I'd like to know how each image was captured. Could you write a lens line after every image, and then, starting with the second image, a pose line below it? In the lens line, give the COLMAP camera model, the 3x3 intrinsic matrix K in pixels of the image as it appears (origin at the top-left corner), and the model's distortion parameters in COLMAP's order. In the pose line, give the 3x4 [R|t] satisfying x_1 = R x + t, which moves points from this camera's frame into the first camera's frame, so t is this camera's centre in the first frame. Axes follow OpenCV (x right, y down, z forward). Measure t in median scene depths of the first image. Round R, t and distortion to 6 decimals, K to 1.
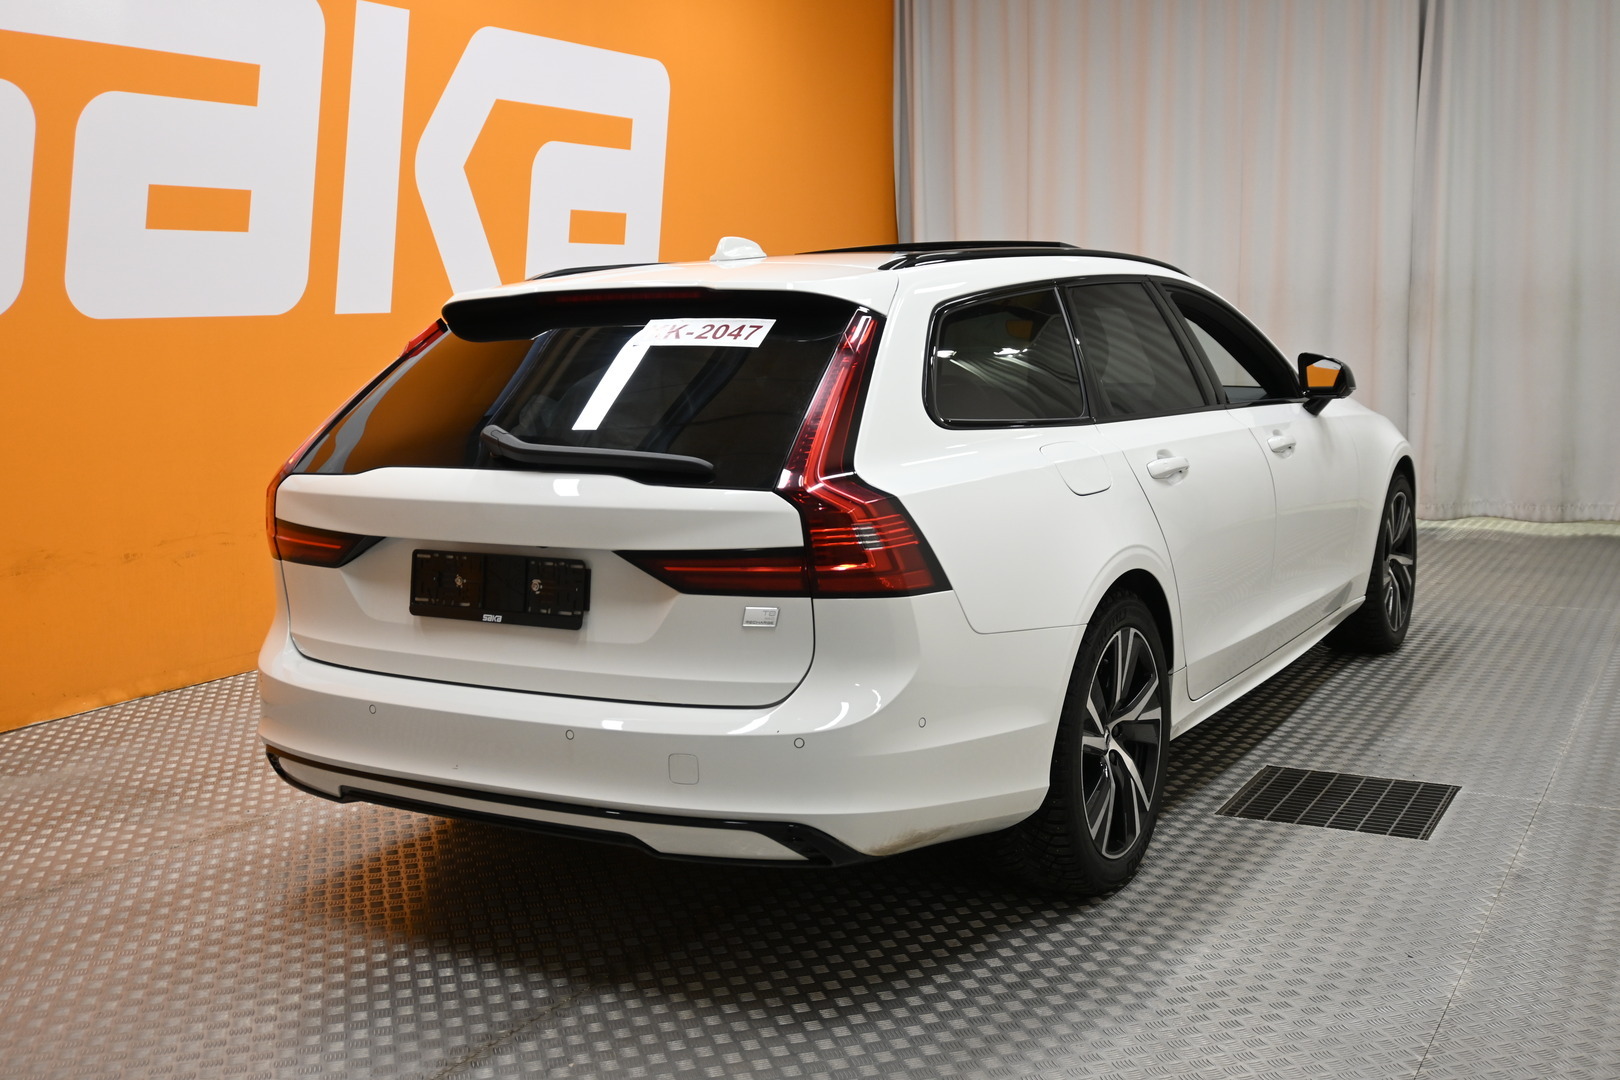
lens RADIAL K [[1702.6, 0, 810.0], [0, 1702.6, 540.0], [0, 0, 1]] dist [-0.013869, 0.008021]
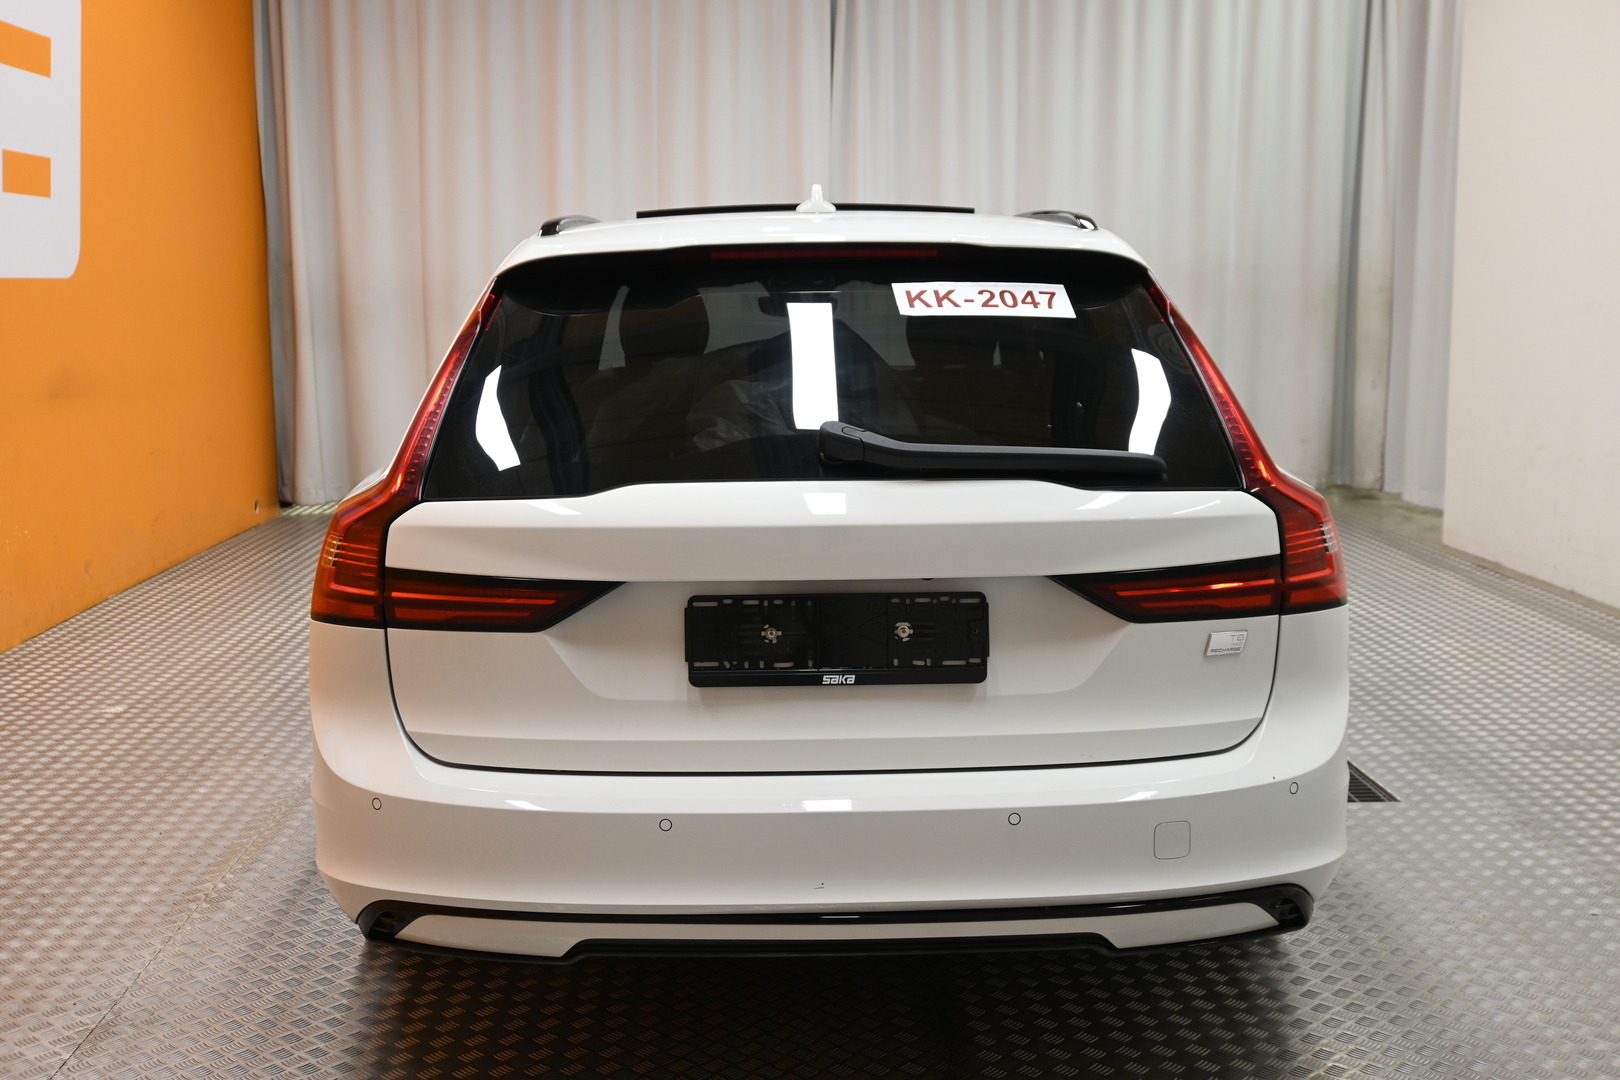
lens RADIAL K [[1702.6, 0, 810.0], [0, 1702.6, 540.0], [0, 0, 1]] dist [-0.013869, 0.008021]
pose [[0.852257, -0.062220, 0.519410, -0.524726], [0.057783, 0.998023, 0.024742, -0.030918], [-0.519923, 0.008926, 0.854167, 0.333353]]
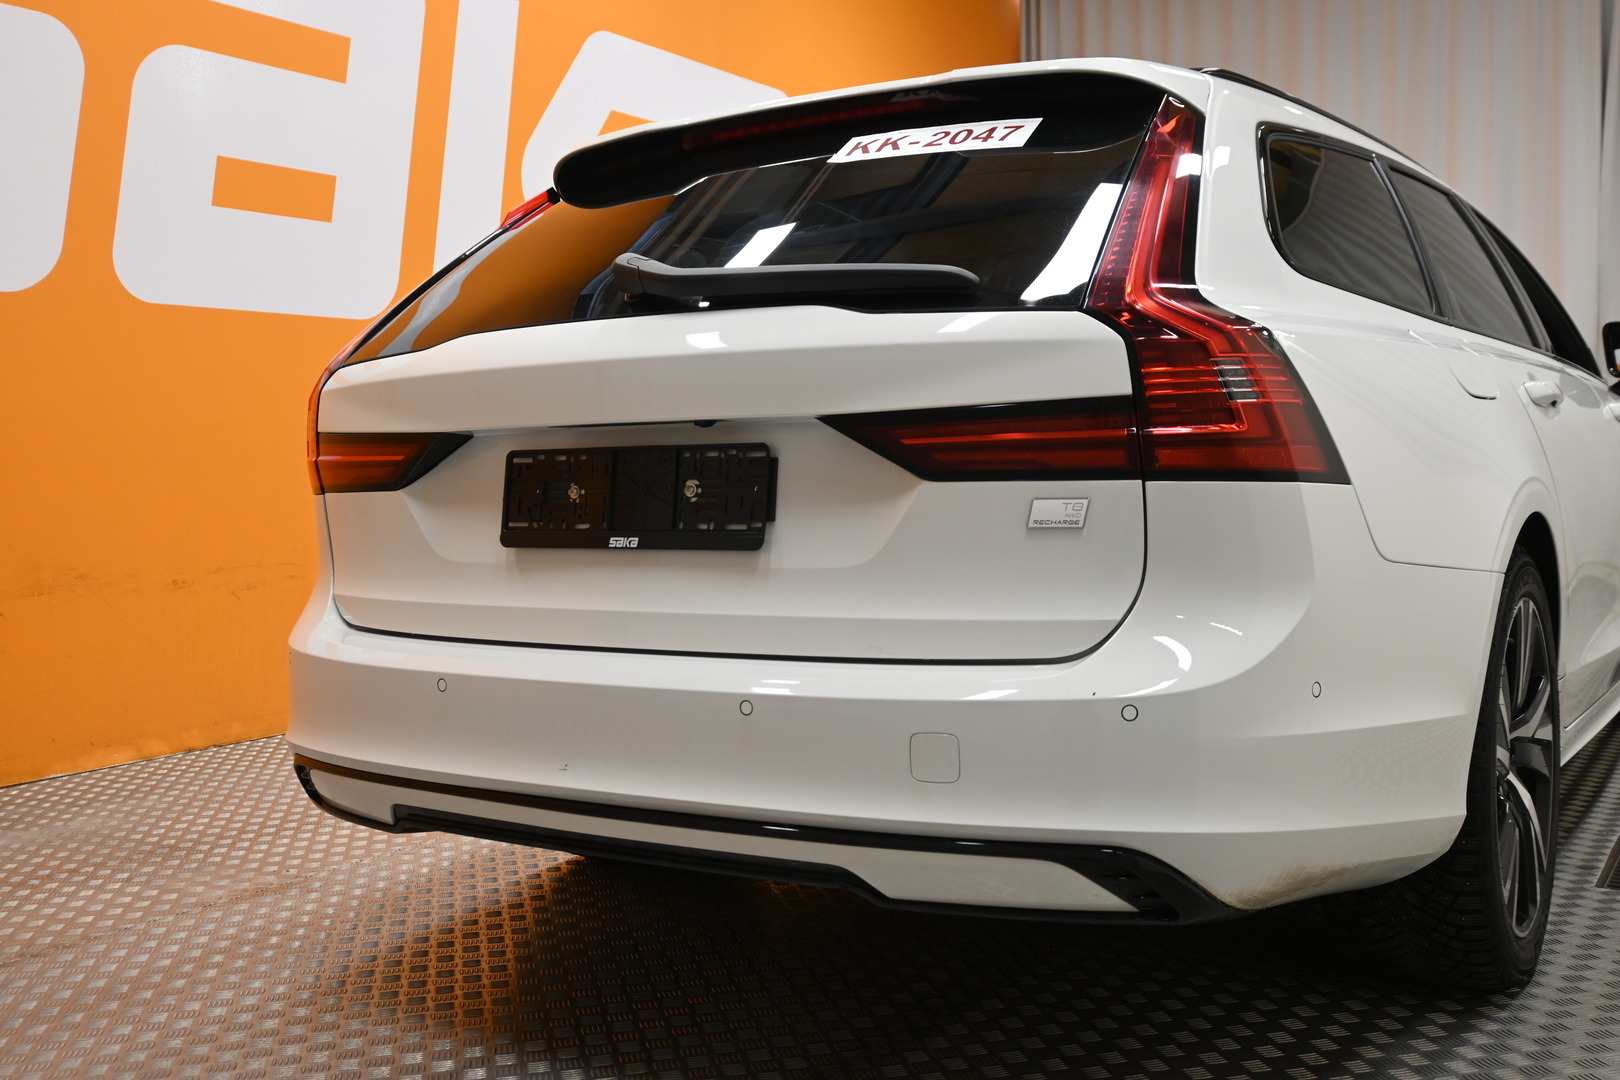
lens RADIAL K [[1603.5, 0, 810.0], [0, 1603.5, 540.0], [0, 0, 1]] dist [-0.000174, -0.003259]
pose [[0.998943, 0.003331, -0.045851, -0.077448], [-0.007265, 0.996278, -0.085888, 0.088565], [0.045394, 0.086130, 0.995249, 0.345503]]
